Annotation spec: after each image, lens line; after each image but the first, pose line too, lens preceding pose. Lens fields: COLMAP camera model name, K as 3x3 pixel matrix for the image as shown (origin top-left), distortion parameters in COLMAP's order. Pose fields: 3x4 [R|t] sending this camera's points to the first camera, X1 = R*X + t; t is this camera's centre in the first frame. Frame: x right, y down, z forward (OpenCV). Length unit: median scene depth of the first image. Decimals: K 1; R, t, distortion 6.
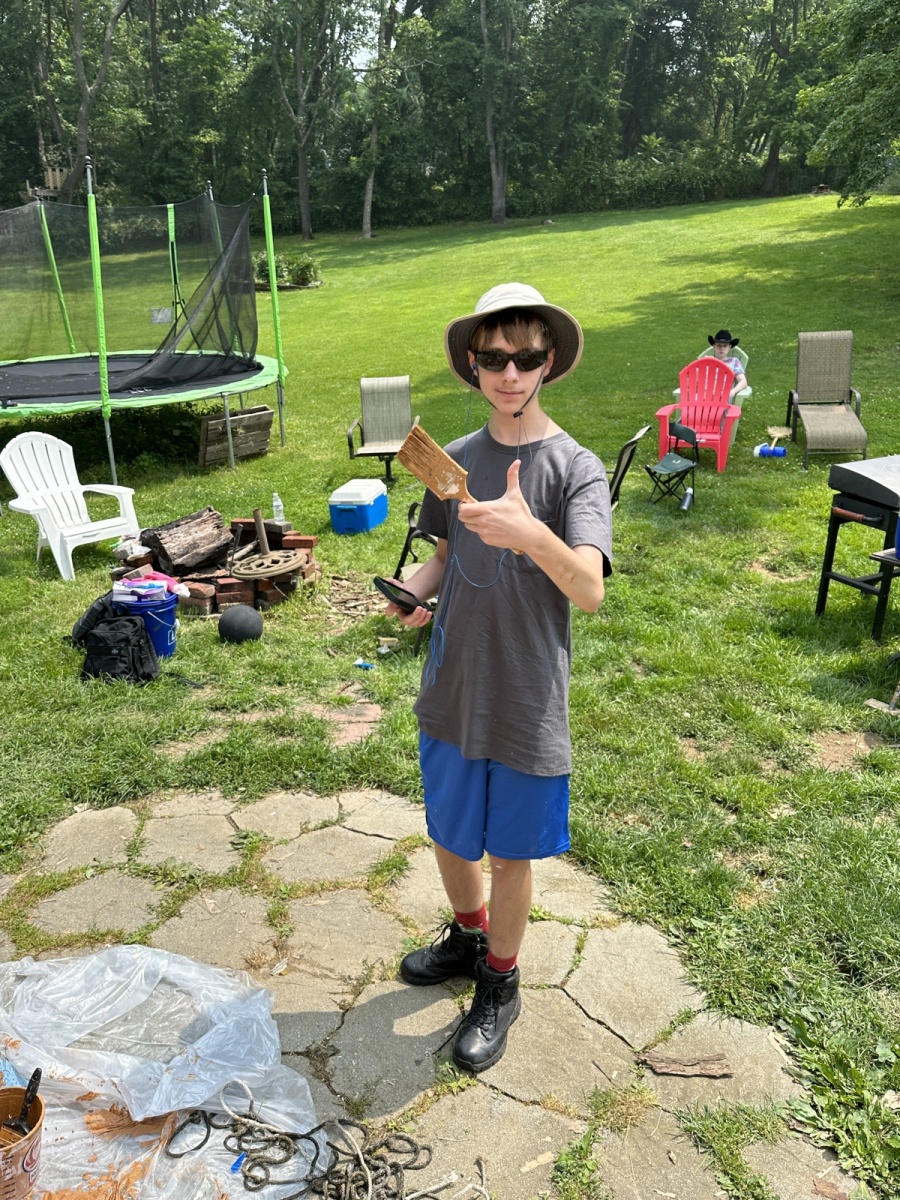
lens RADIAL K [[1028.5, 0, 450.0], [0, 1028.5, 600.0], [0, 0, 1]] dist [0.006191, -0.002432]
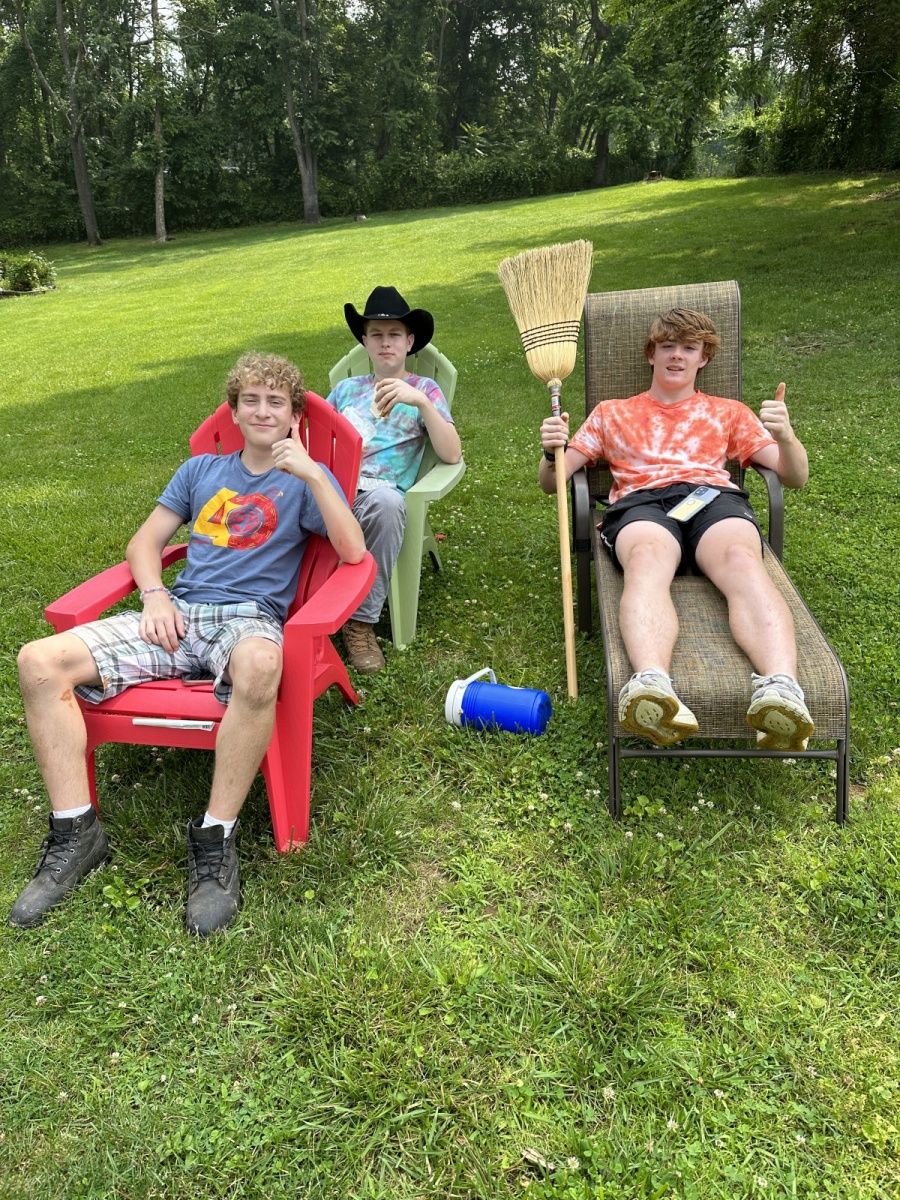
lens RADIAL K [[869.7, 0, 450.0], [0, 869.7, 600.0], [0, 0, 1]] dist [-0.001587, -0.002476]
pose [[0.993857, -0.062371, 0.091428, 0.079732], [0.059503, 0.997657, 0.033759, -0.052468], [-0.093320, -0.028111, 0.995239, 0.217963]]
